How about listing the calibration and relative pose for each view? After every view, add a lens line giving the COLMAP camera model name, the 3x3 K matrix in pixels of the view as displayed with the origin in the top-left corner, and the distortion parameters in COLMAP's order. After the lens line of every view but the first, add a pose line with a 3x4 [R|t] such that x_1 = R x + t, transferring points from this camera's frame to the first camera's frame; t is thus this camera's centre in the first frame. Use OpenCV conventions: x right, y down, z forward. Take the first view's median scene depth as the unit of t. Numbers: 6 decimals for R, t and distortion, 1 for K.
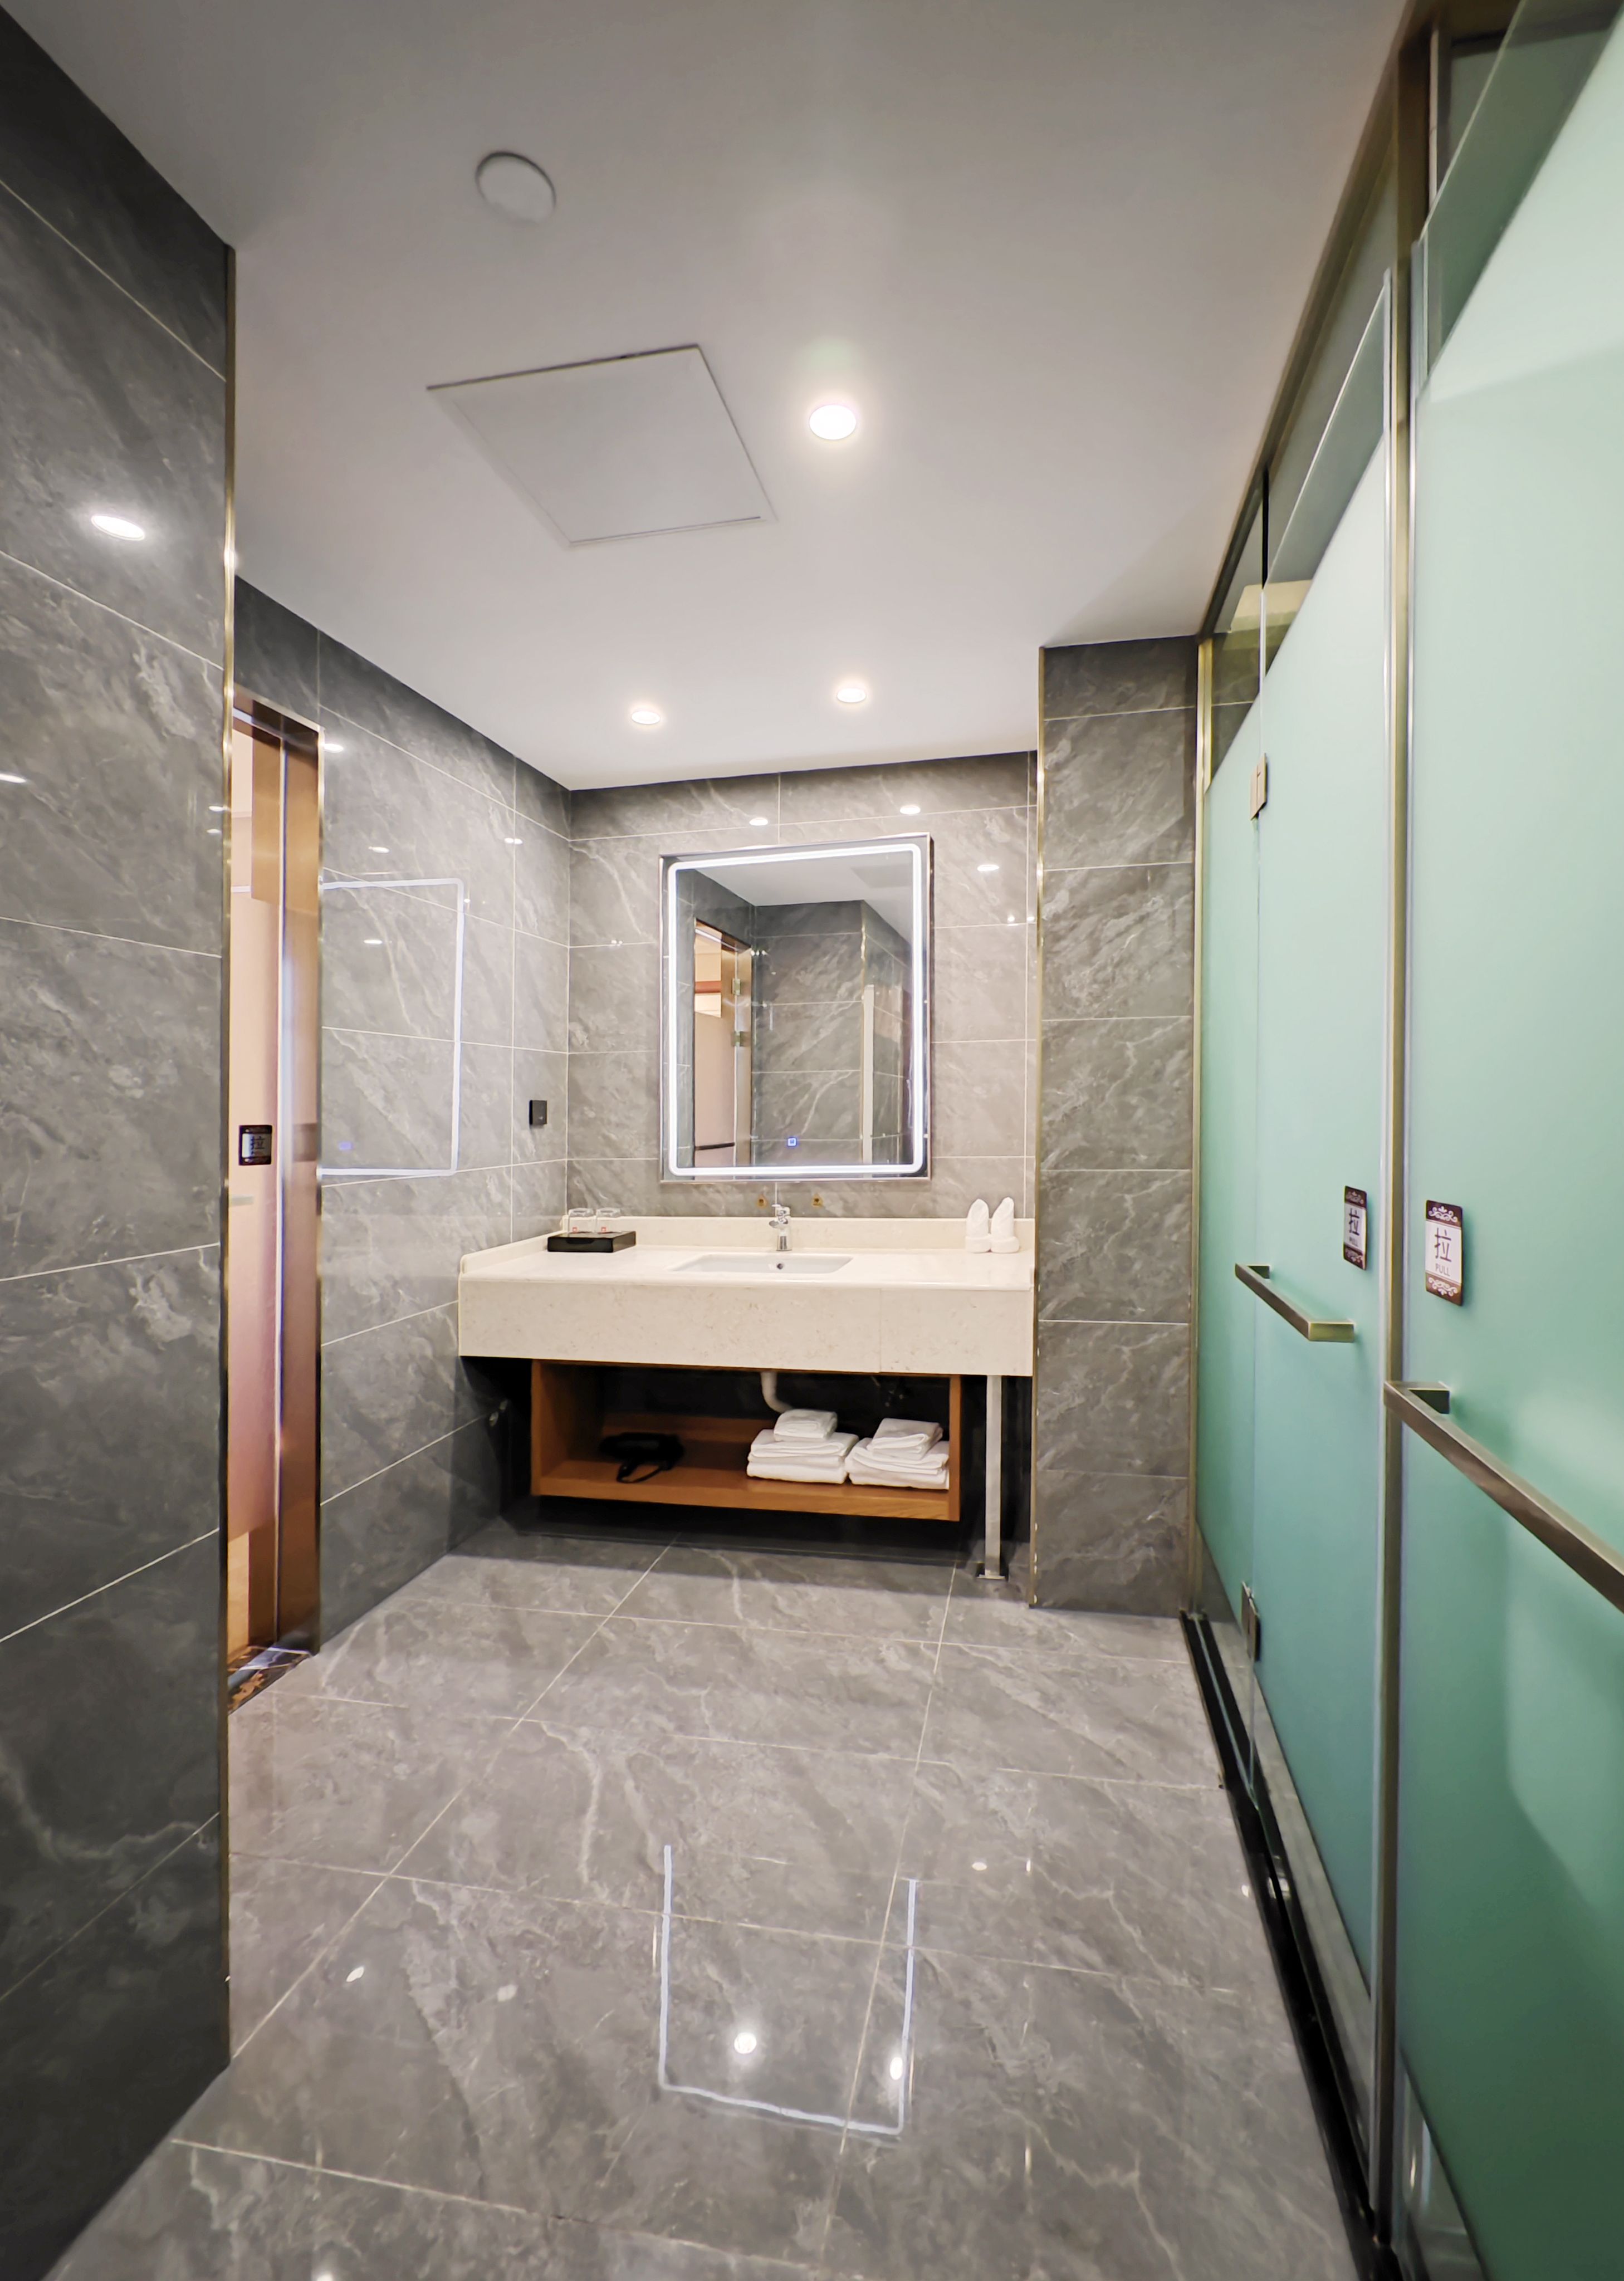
lens RADIAL K [[904.0, 0, 937.8], [0, 904.0, 1105.3], [0, 0, 1]] dist [0.001697, 0.000225]
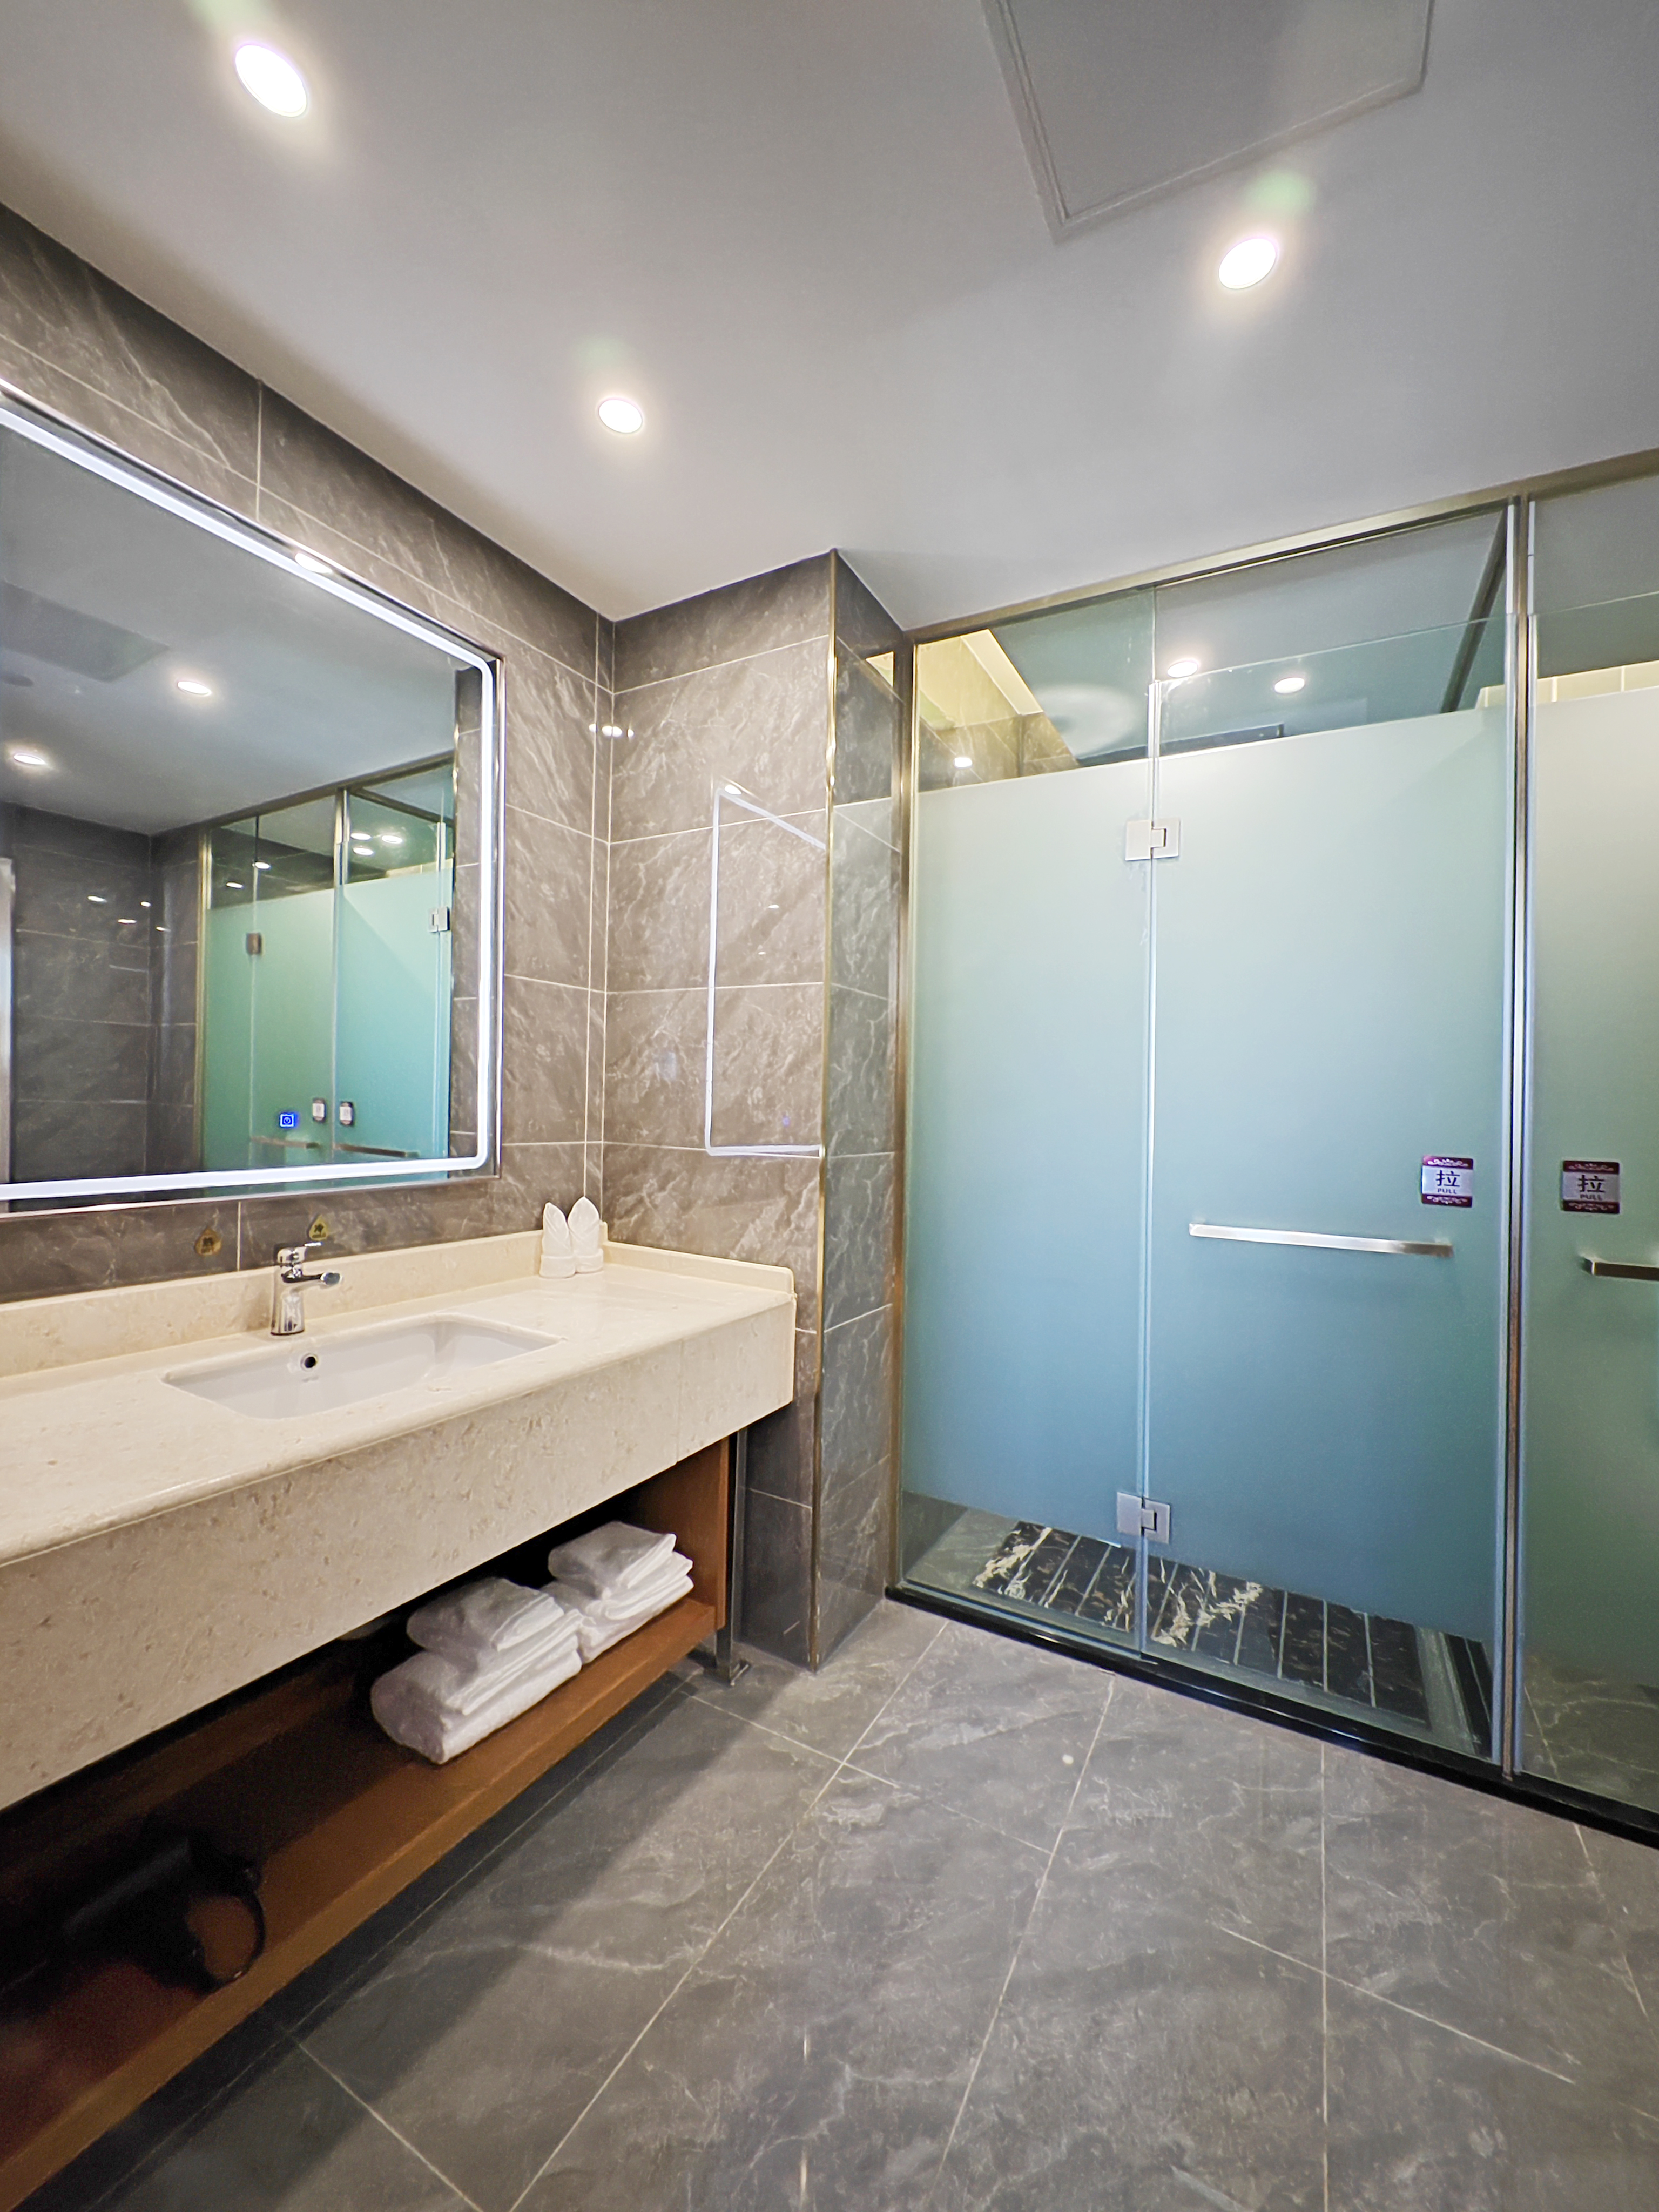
lens RADIAL K [[886.4, 0, 829.5], [0, 886.4, 1106.0], [0, 0, 1]] dist [-0.001271, 0.000321]
pose [[0.381836, 0.025936, 0.923866, -0.666390], [-0.043753, 0.998993, -0.009962, 0.031885], [-0.923194, -0.036618, 0.382587, 0.679071]]
